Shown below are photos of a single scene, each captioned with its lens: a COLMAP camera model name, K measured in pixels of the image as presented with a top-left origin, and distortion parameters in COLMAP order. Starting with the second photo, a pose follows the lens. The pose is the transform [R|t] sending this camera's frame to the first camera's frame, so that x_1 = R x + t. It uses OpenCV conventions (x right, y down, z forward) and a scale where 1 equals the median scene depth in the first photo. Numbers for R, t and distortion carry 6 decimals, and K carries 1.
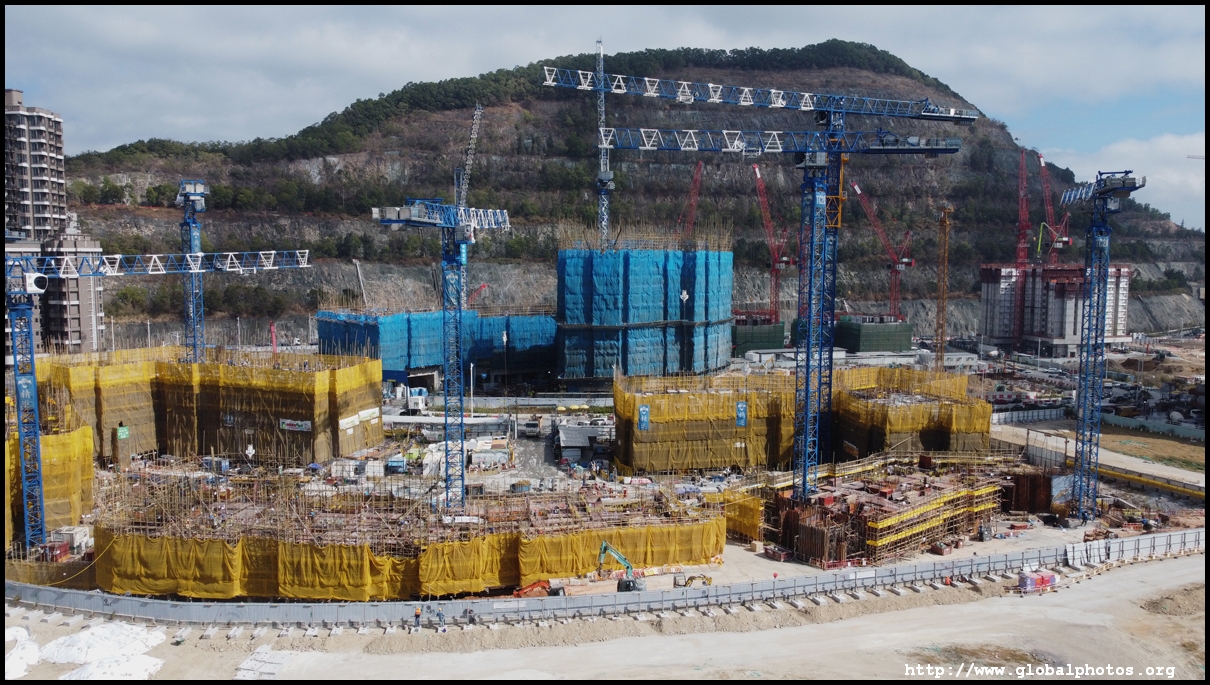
lens RADIAL K [[901.0, 0, 599.7], [0, 901.0, 339.8], [0, 0, 1]] dist [0.003354, -0.007405]
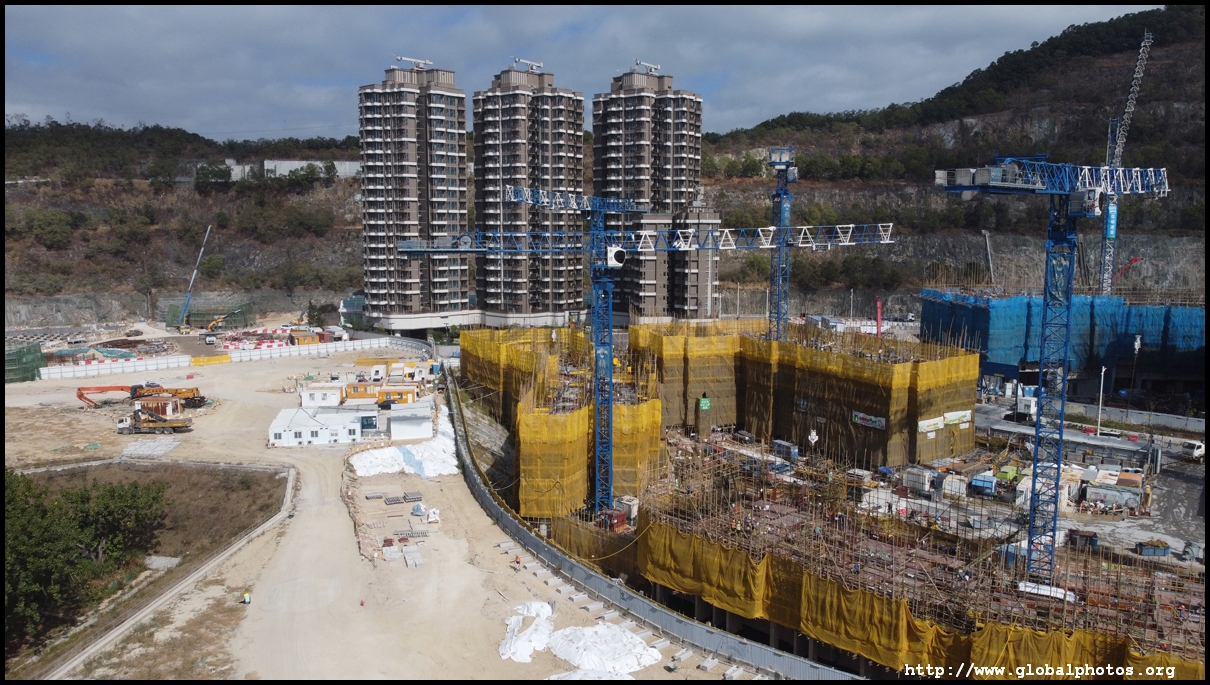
lens RADIAL K [[901.0, 0, 603.8], [0, 901.0, 339.7], [0, 0, 1]] dist [0.003354, -0.007405]
pose [[0.780149, 0.080529, -0.620389, 0.004392], [-0.059029, 0.996732, 0.055150, -0.017608], [0.622802, -0.006405, 0.782353, 0.135051]]
